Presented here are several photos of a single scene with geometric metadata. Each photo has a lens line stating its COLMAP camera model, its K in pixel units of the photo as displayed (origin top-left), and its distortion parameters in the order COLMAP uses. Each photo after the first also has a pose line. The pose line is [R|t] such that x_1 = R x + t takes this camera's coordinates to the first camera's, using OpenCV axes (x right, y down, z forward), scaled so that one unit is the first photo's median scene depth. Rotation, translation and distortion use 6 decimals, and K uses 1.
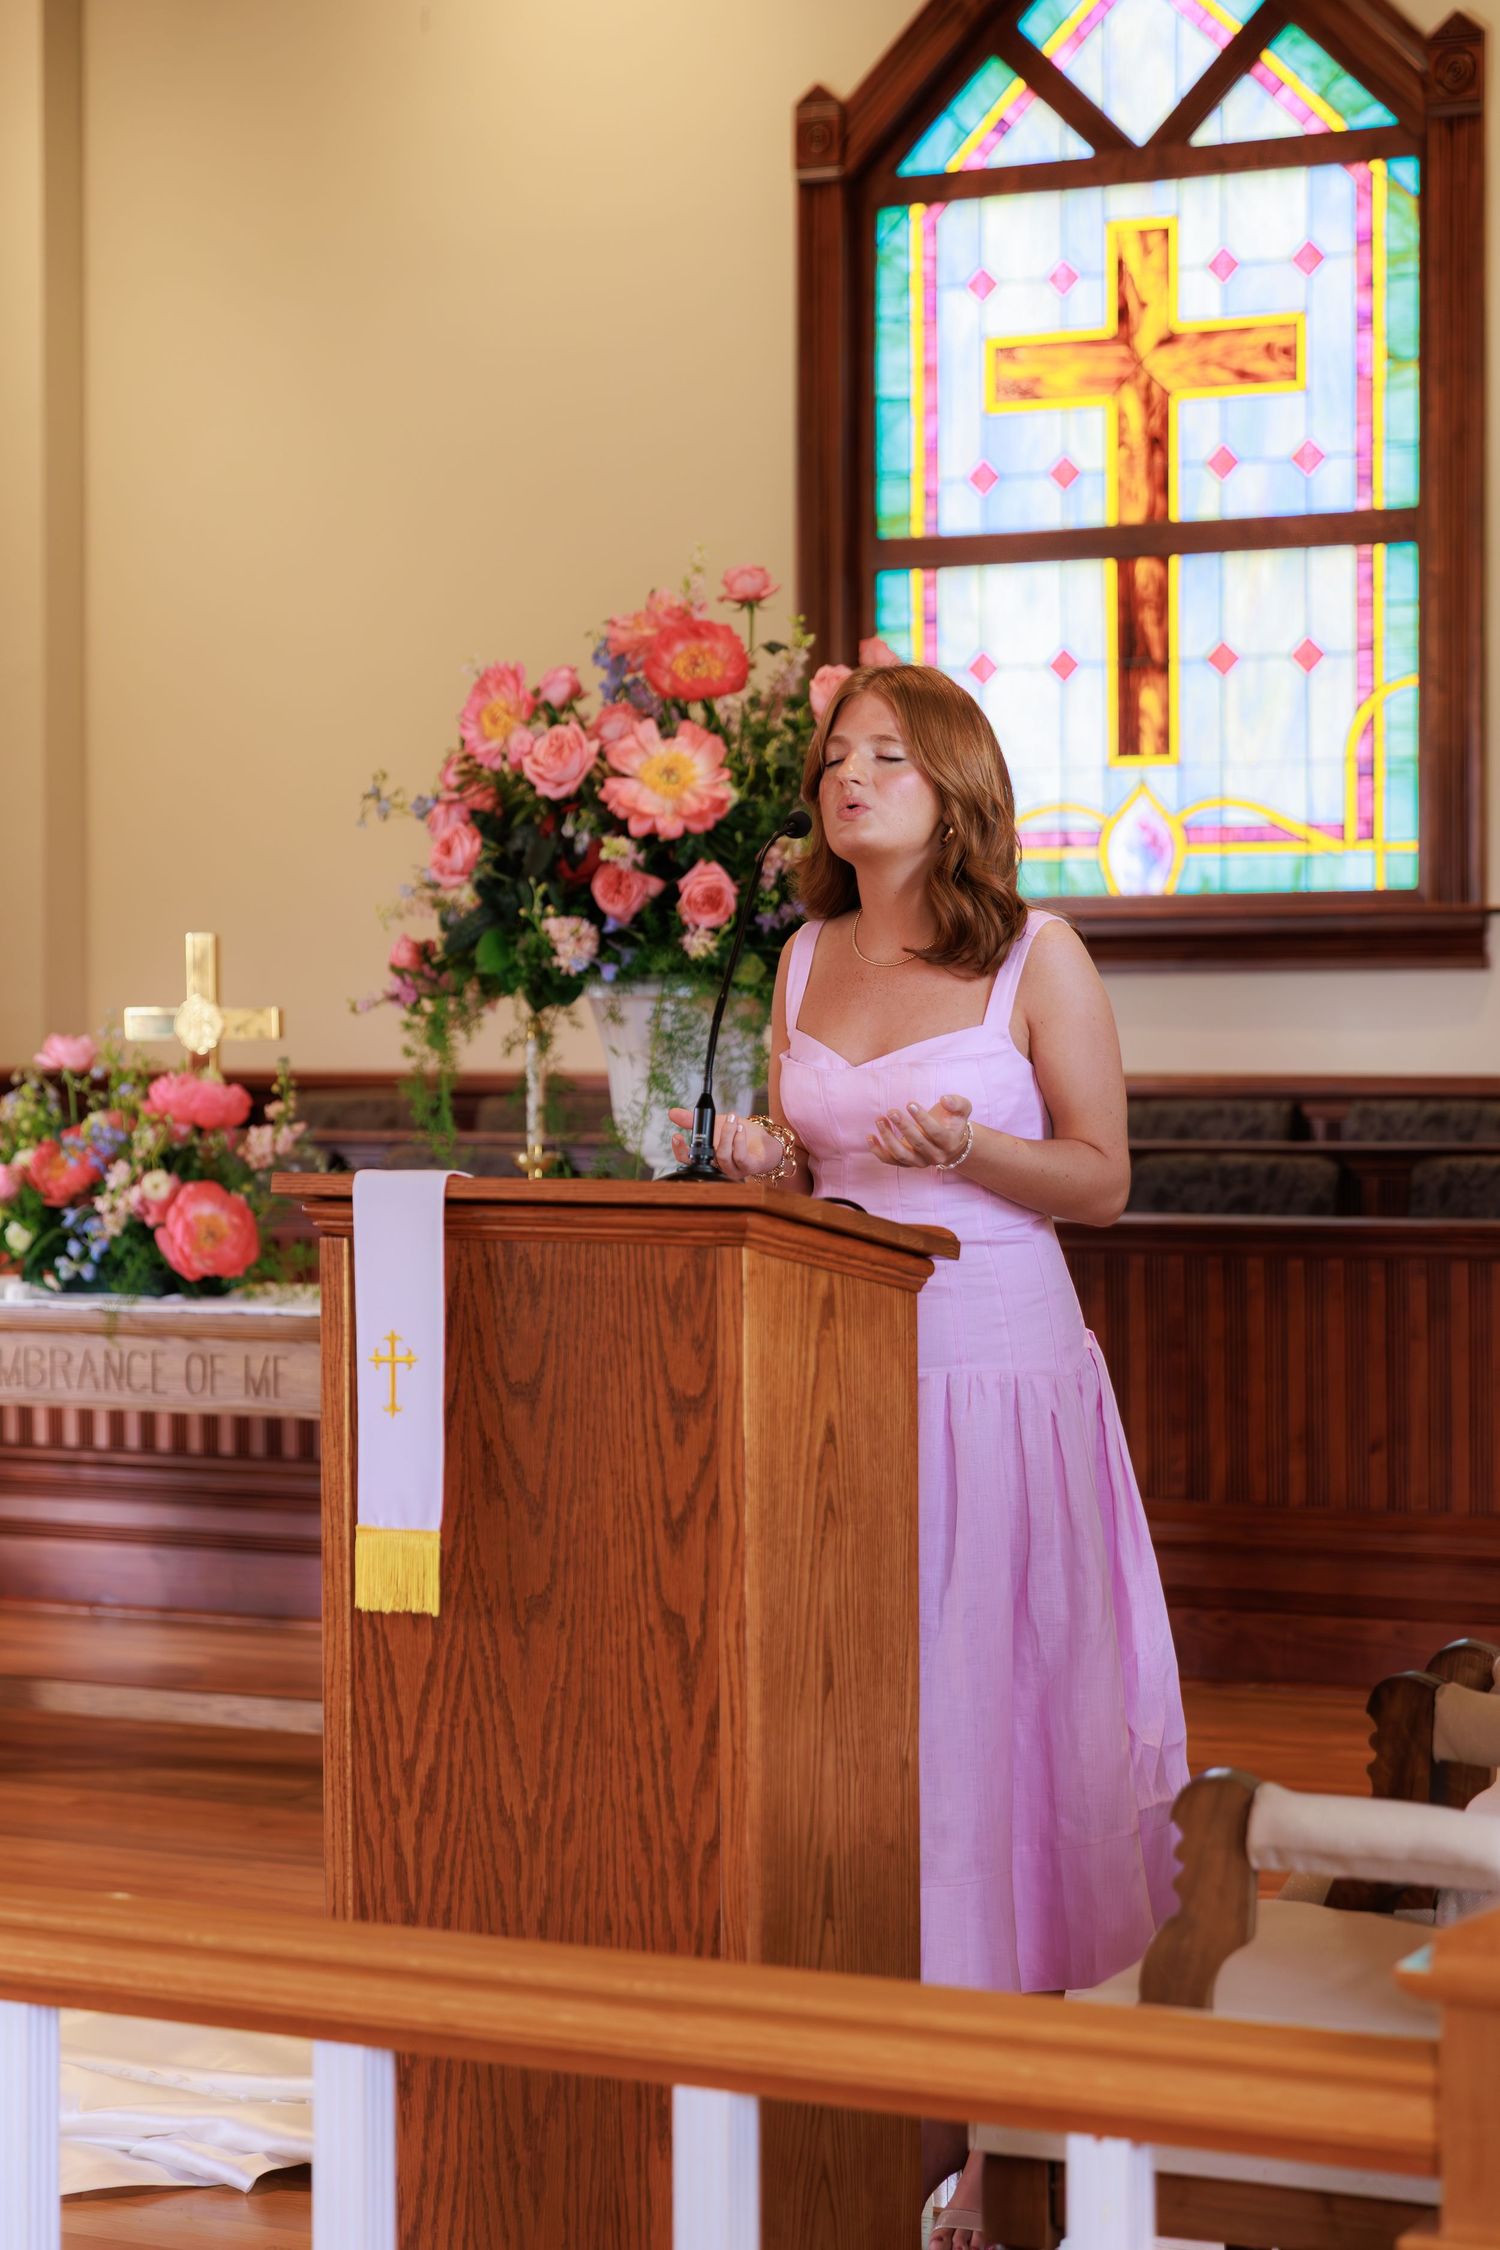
lens RADIAL K [[4696.2, 0, 748.9], [0, 4696.2, 1124.1], [0, 0, 1]] dist [-0.037112, 0.000000]
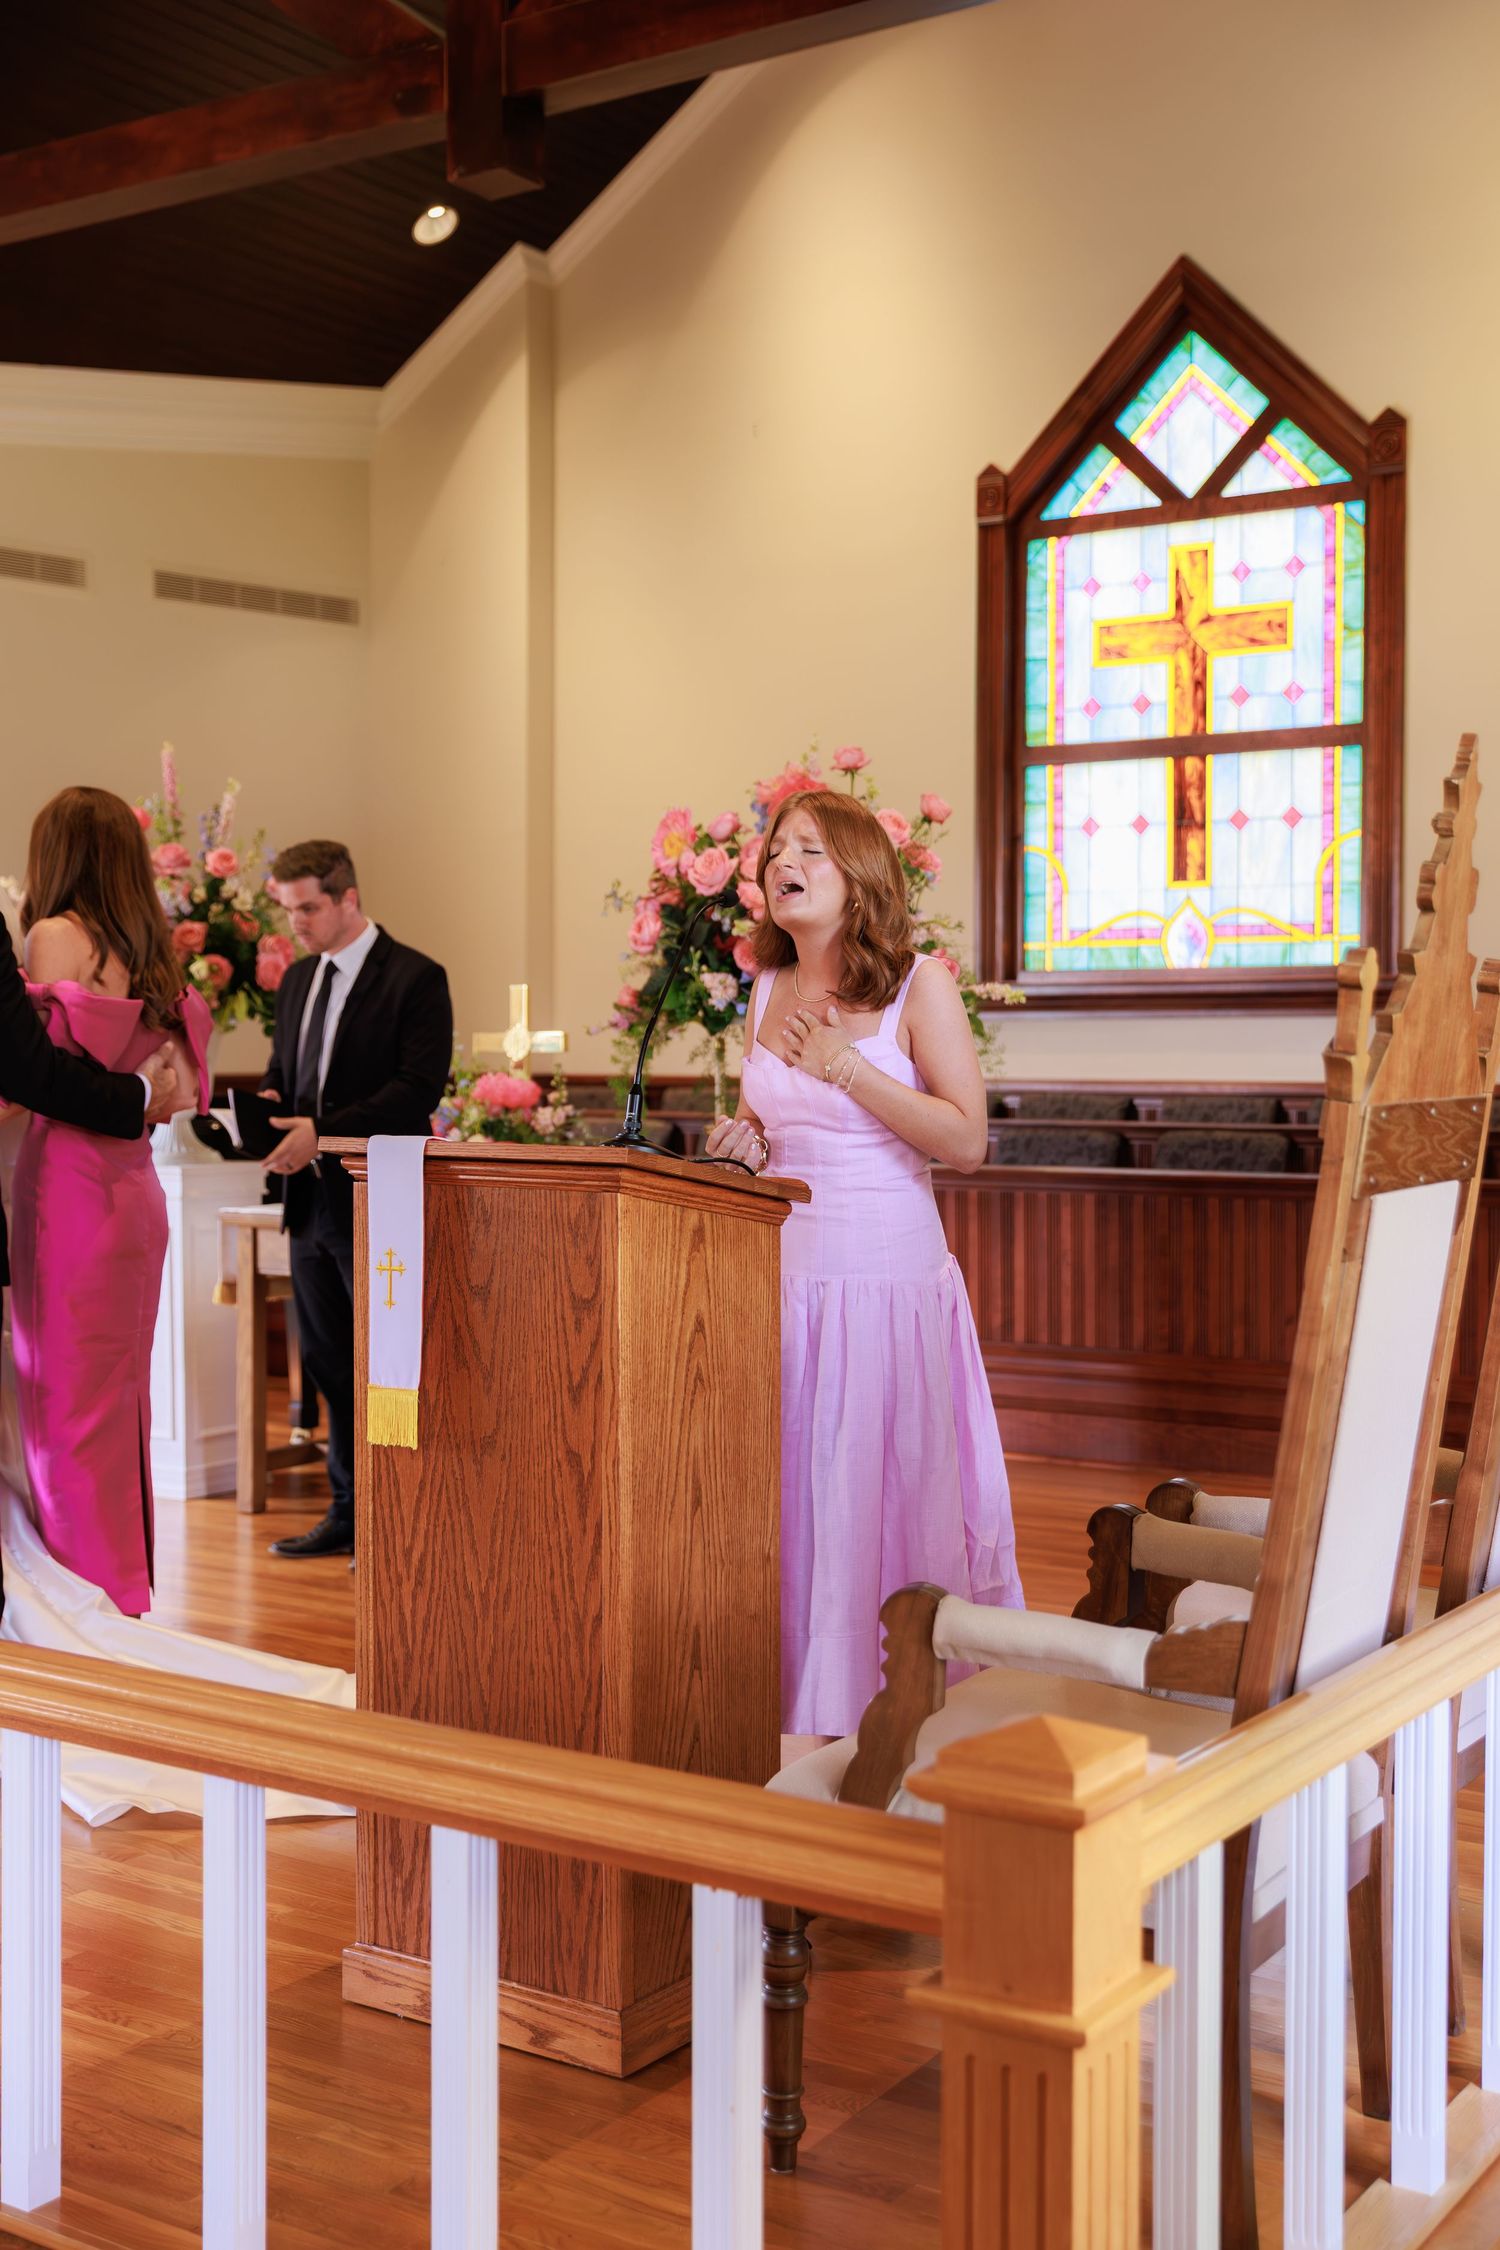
lens RADIAL K [[2717.3, 0, 754.9], [0, 2717.3, 1116.5], [0, 0, 1]] dist [-0.021552, 0.000000]
pose [[0.993316, 0.009512, -0.115036, 0.060294], [-0.009252, 0.999953, 0.002800, 0.000302], [0.115057, -0.001717, 0.993357, 0.090787]]
